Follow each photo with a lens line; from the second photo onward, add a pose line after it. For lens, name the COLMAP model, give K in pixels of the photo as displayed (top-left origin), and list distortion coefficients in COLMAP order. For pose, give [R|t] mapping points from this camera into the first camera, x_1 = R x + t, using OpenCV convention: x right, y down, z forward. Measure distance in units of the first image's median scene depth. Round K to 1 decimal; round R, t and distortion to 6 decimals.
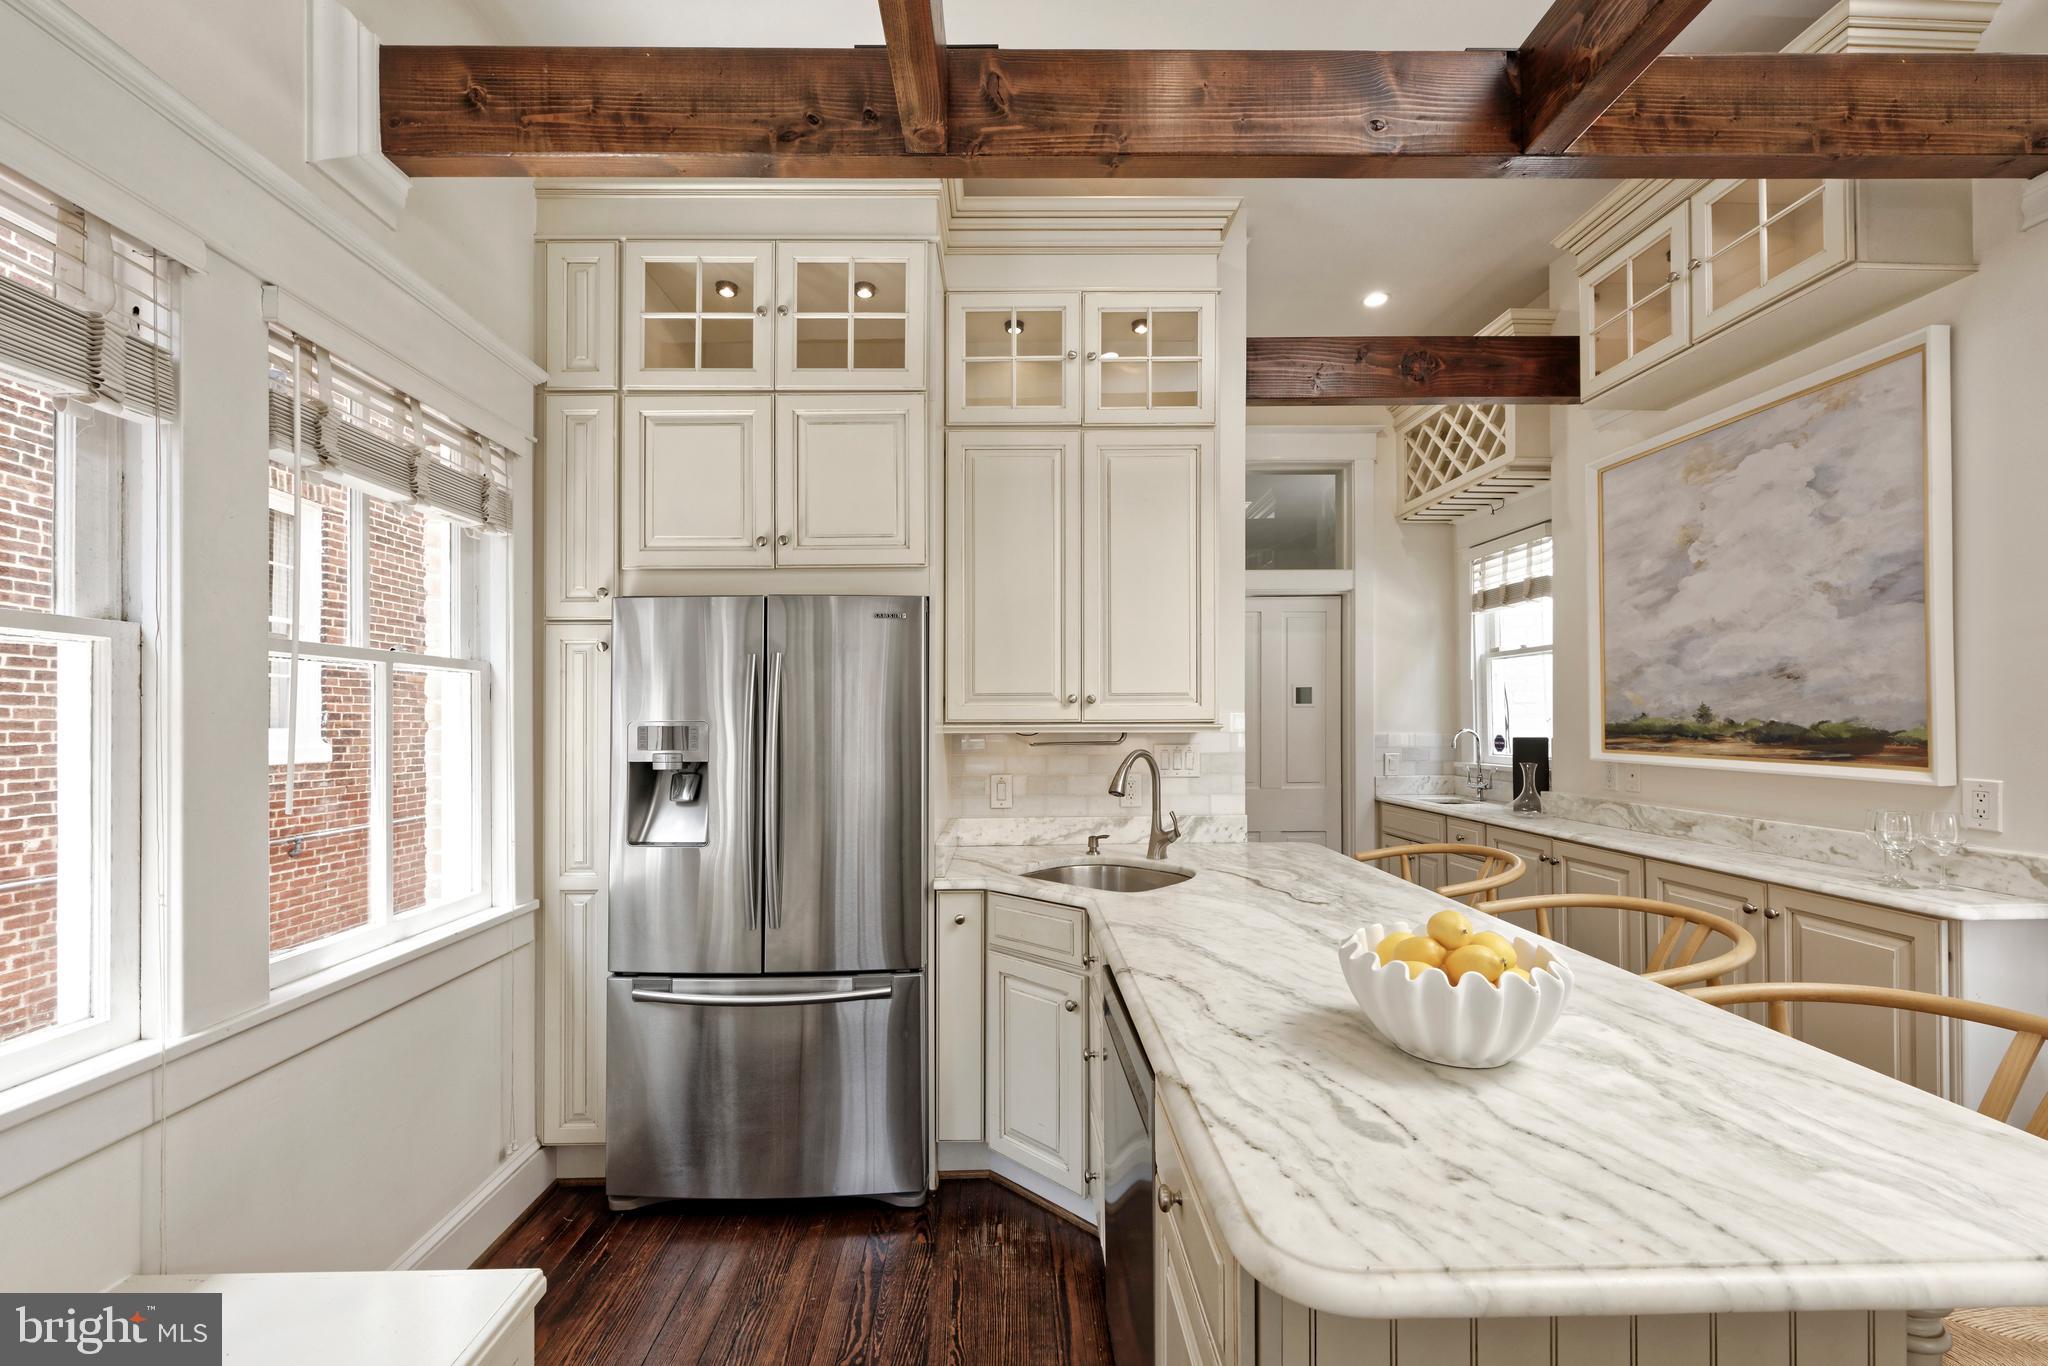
lens RADIAL K [[824.7, 0, 1018.8], [0, 824.7, 702.2], [0, 0, 1]] dist [-0.000270, -0.000013]
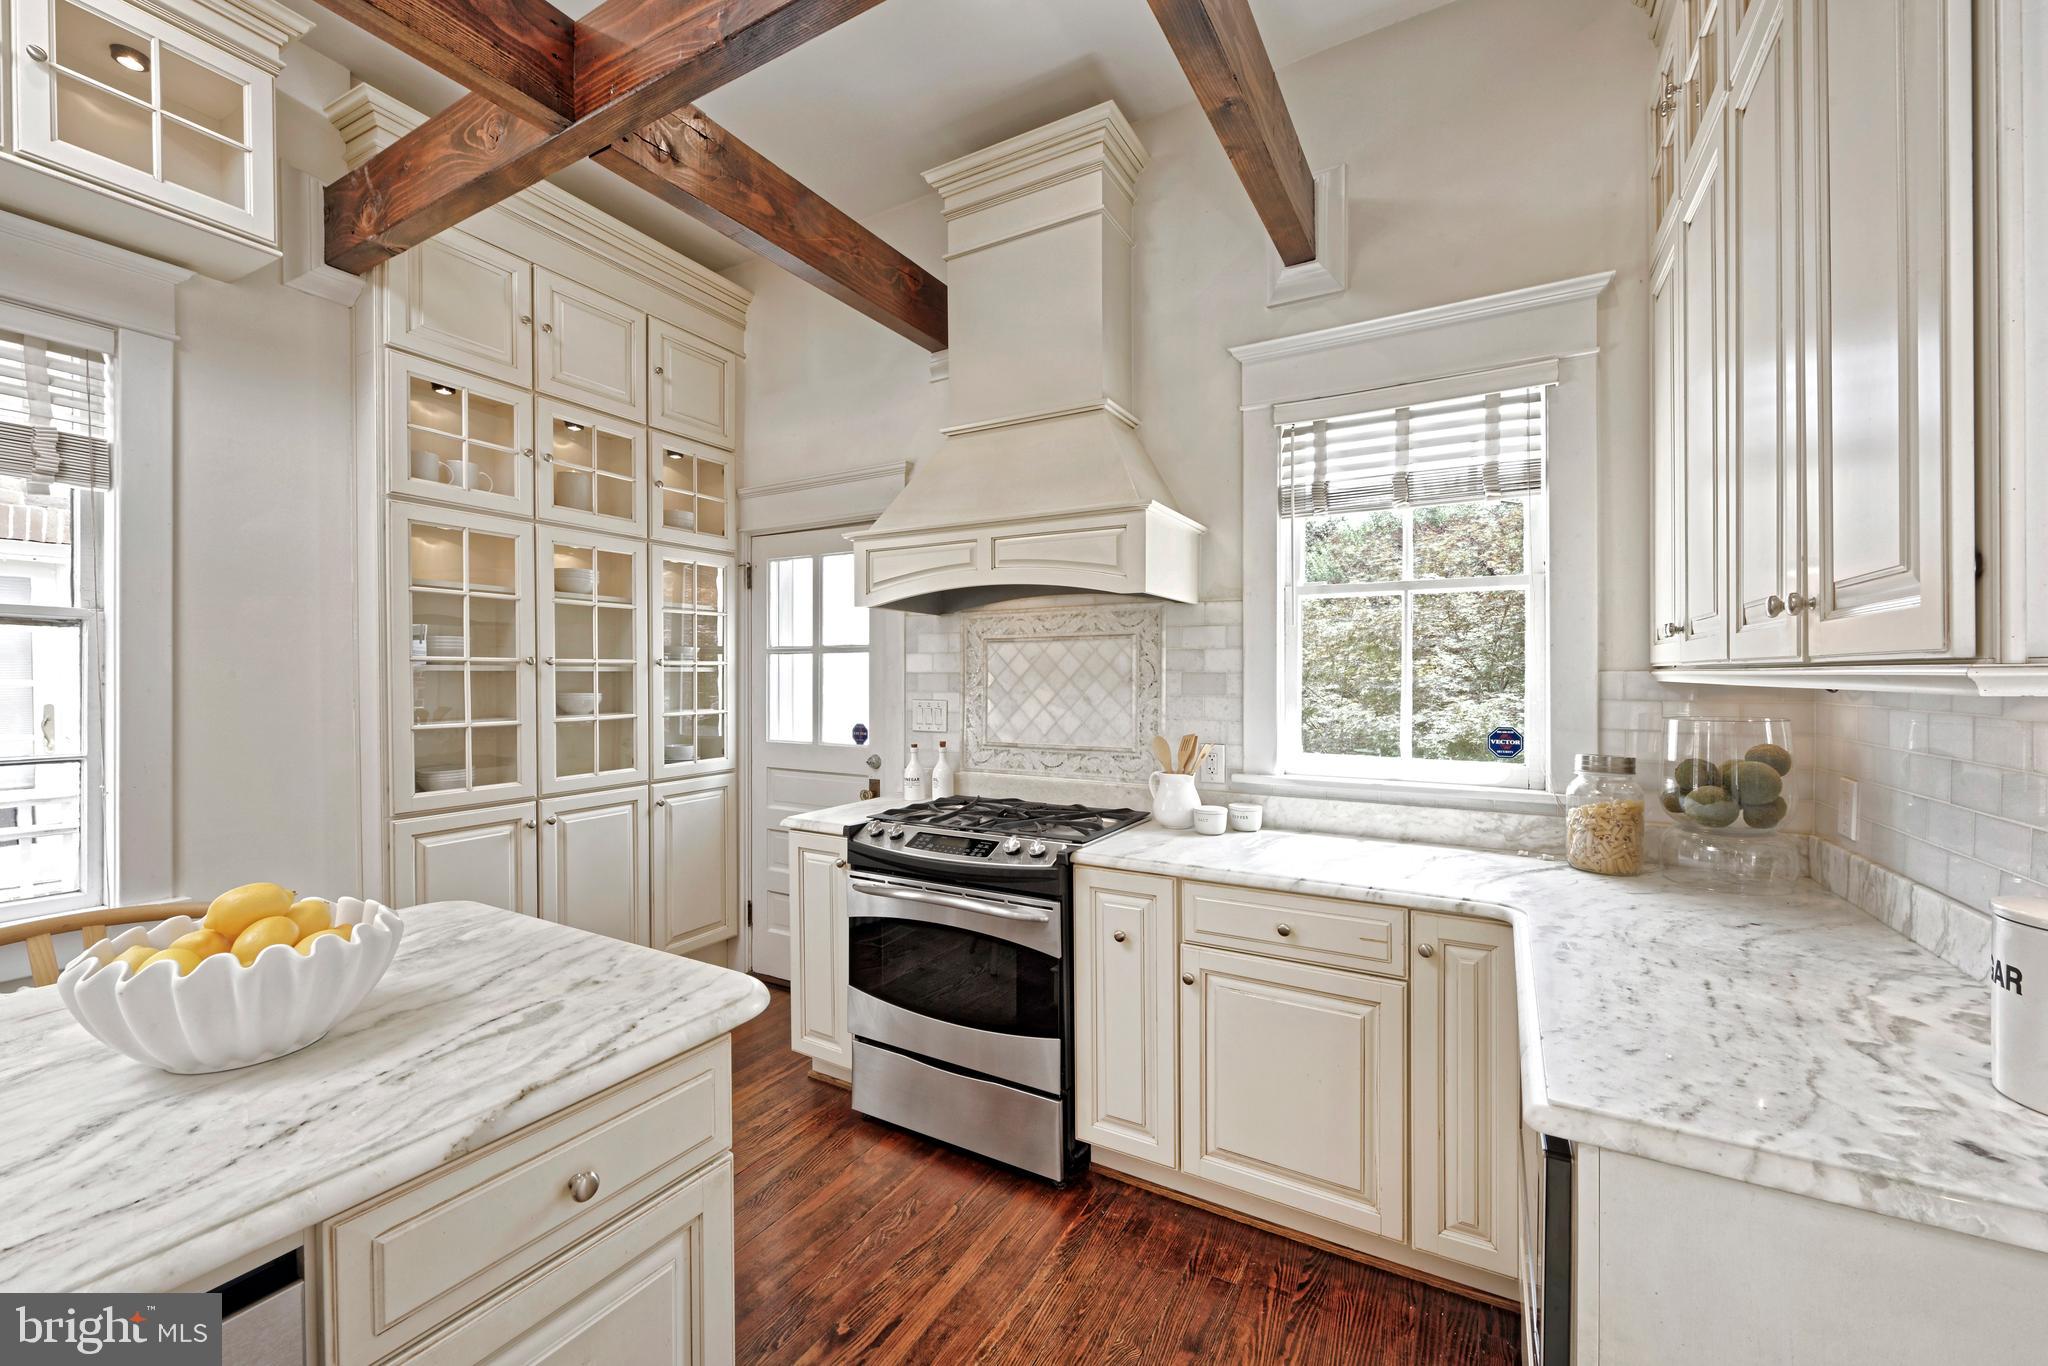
lens RADIAL K [[824.7, 0, 1022.5], [0, 824.7, 682.1], [0, 0, 1]] dist [-0.000270, -0.000013]
pose [[-0.855449, 0.002760, 0.517880, -0.761793], [-0.002082, 0.999959, -0.008768, 0.059290], [-0.517883, -0.008579, -0.855408, 1.656783]]
